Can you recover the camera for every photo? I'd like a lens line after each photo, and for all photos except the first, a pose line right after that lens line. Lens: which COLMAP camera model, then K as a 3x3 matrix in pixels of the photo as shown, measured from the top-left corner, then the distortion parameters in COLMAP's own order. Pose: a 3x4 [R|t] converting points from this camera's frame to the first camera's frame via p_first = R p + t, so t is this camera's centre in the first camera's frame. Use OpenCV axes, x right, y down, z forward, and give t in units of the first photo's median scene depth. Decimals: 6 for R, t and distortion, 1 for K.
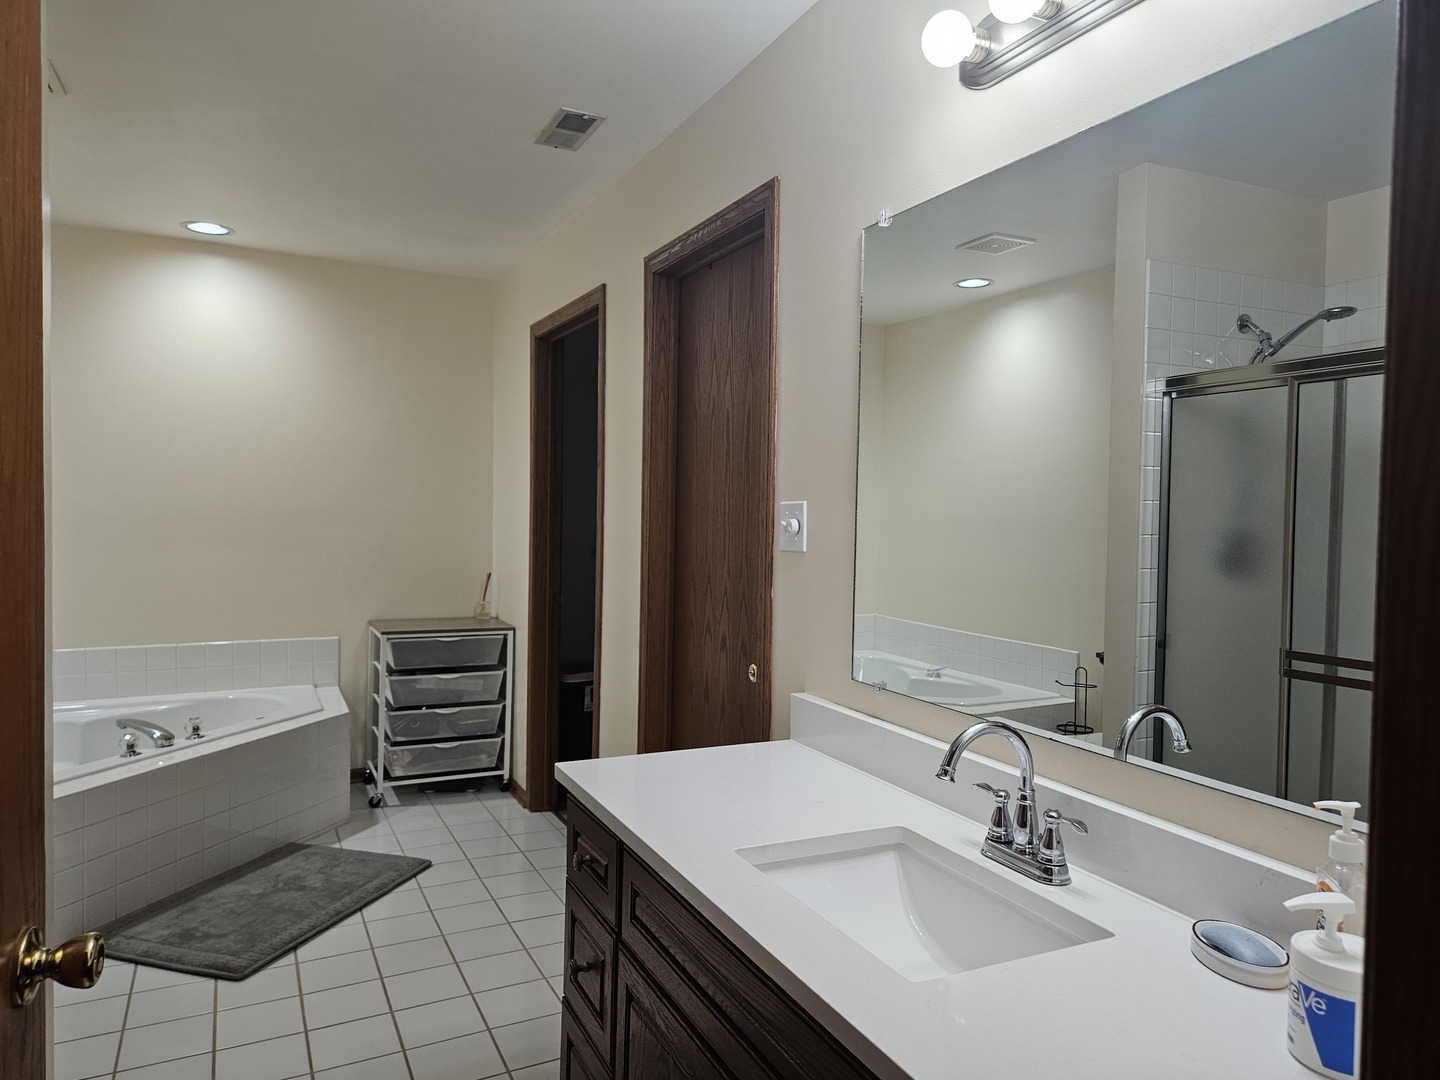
lens RADIAL K [[938.9, 0, 720.0], [0, 938.9, 540.0], [0, 0, 1]] dist [0.035108, 0.000387]
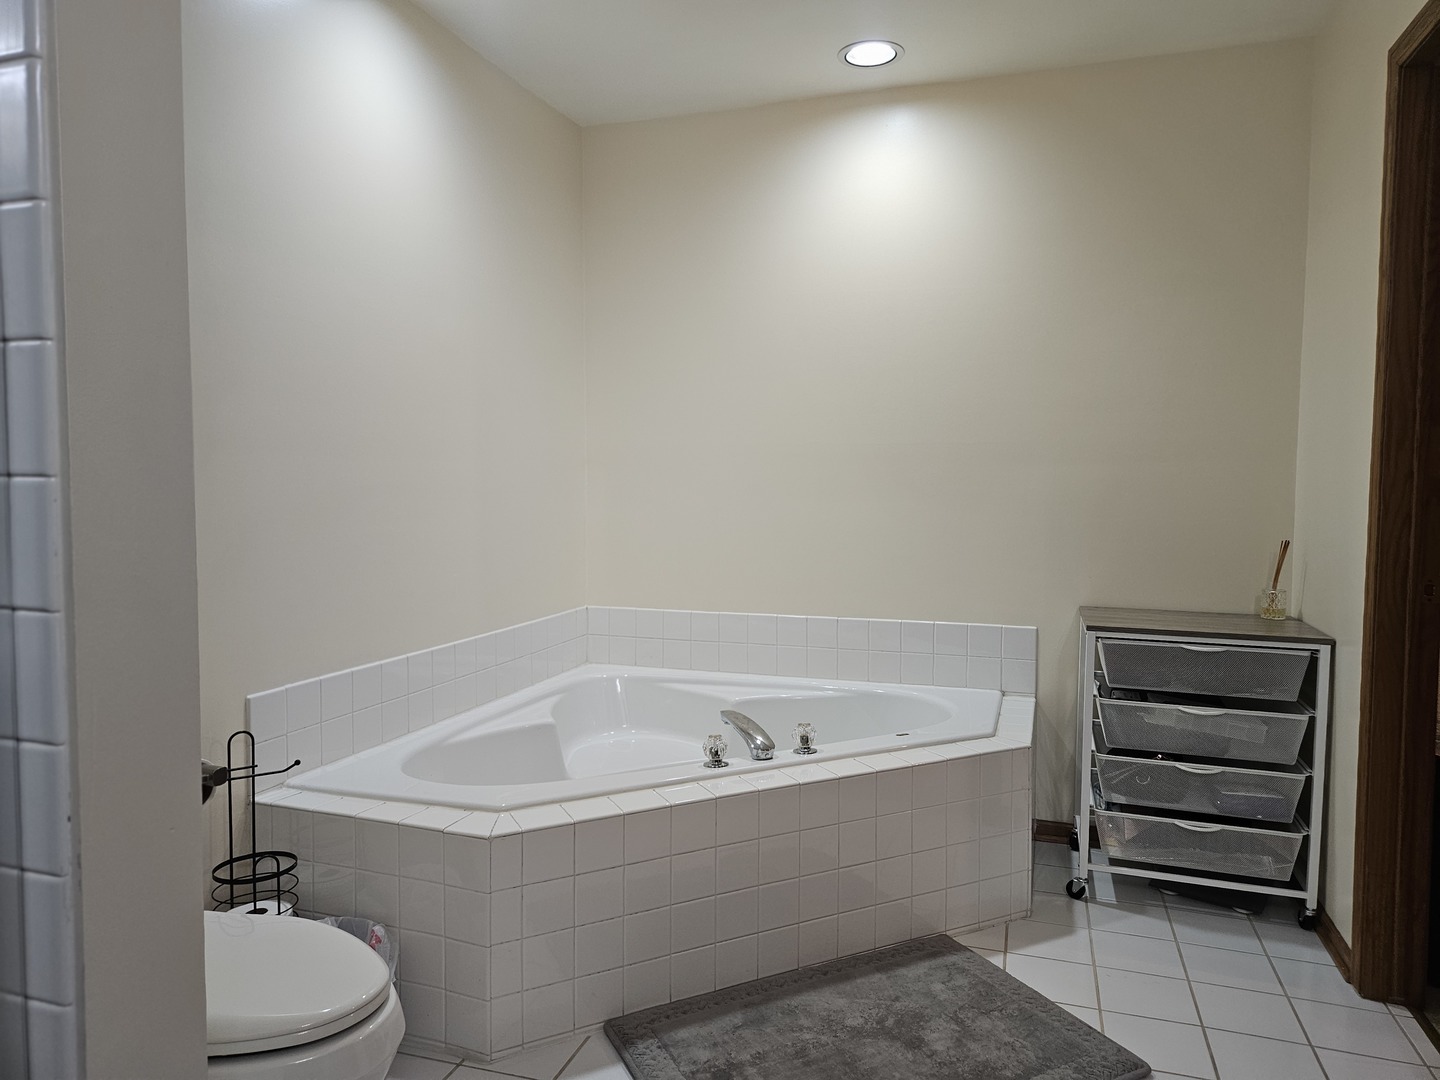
lens RADIAL K [[970.0, 0, 720.0], [0, 970.0, 540.0], [0, 0, 1]] dist [0.077930, -0.069649]
pose [[0.715096, 0.025792, -0.698551, -0.075680], [-0.013049, 0.999637, 0.023551, 0.027006], [0.698905, -0.007726, 0.715173, 0.350418]]
